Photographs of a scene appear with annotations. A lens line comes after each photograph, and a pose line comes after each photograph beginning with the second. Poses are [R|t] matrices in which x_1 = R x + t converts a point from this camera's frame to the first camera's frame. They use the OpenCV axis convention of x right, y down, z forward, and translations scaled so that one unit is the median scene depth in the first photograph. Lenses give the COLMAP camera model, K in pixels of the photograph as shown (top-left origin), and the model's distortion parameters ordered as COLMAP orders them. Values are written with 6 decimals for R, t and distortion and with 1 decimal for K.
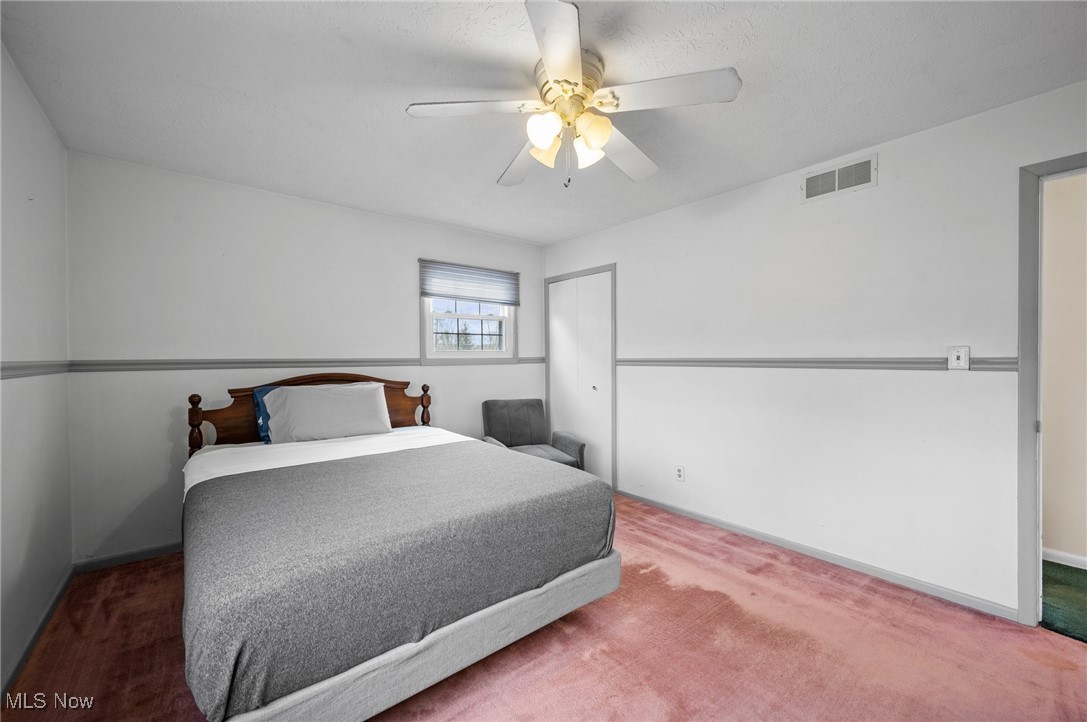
lens RADIAL K [[432.6, 0, 538.7], [0, 432.6, 362.9], [0, 0, 1]] dist [-0.000593, 0.000857]
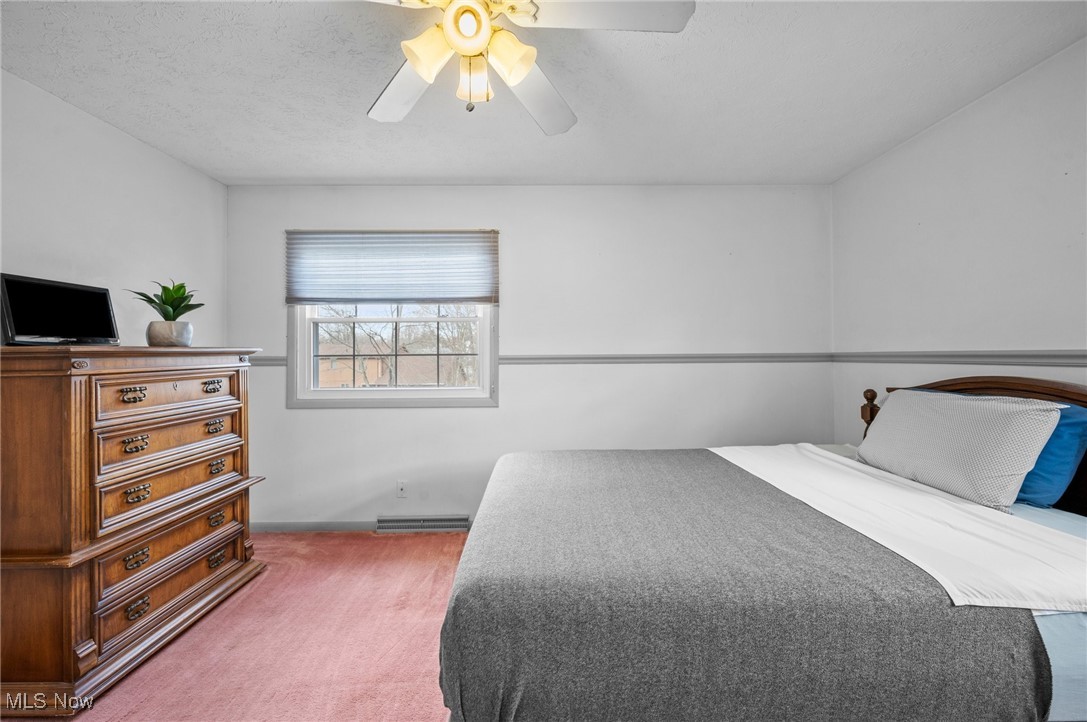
lens RADIAL K [[432.6, 0, 549.4], [0, 432.6, 342.6], [0, 0, 1]] dist [-0.000593, 0.000857]
pose [[-0.615006, -0.012154, -0.788429, 0.277574], [-0.000053, 0.999882, -0.015372, -0.010628], [0.788523, -0.009412, -0.614934, 0.776249]]
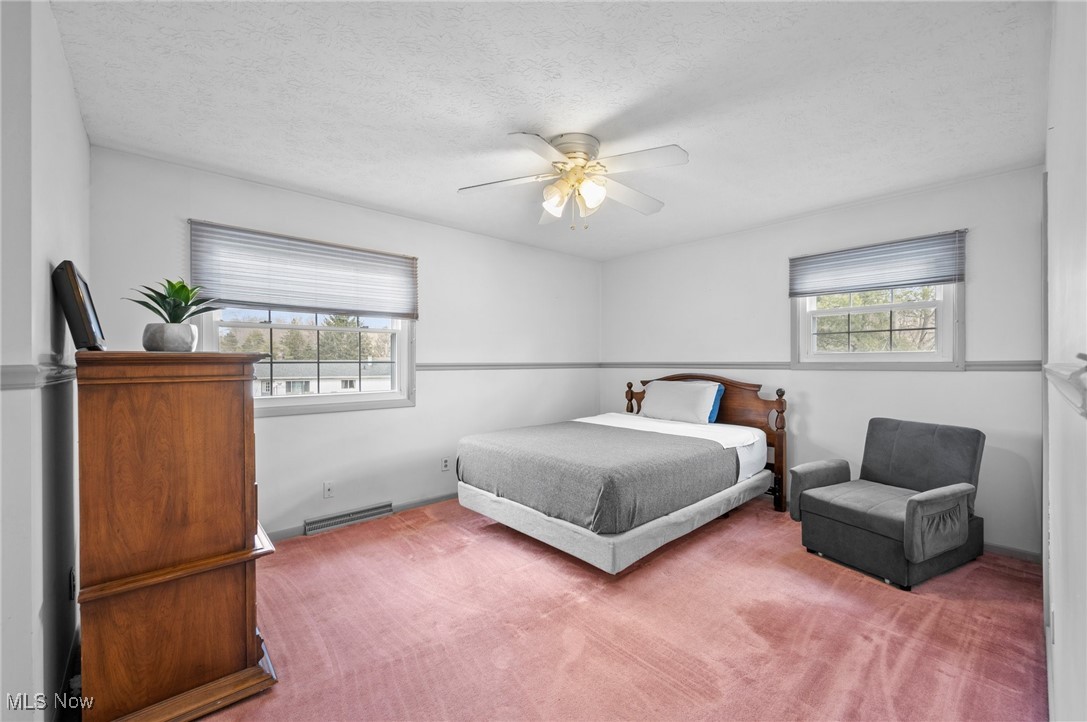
lens RADIAL K [[432.6, 0, 540.5], [0, 432.6, 361.5], [0, 0, 1]] dist [-0.000593, 0.000857]
pose [[0.051218, 0.002516, -0.998684, 0.695132], [-0.010774, 0.999940, 0.001966, -0.007821], [0.998629, 0.010659, 0.051242, 0.415994]]
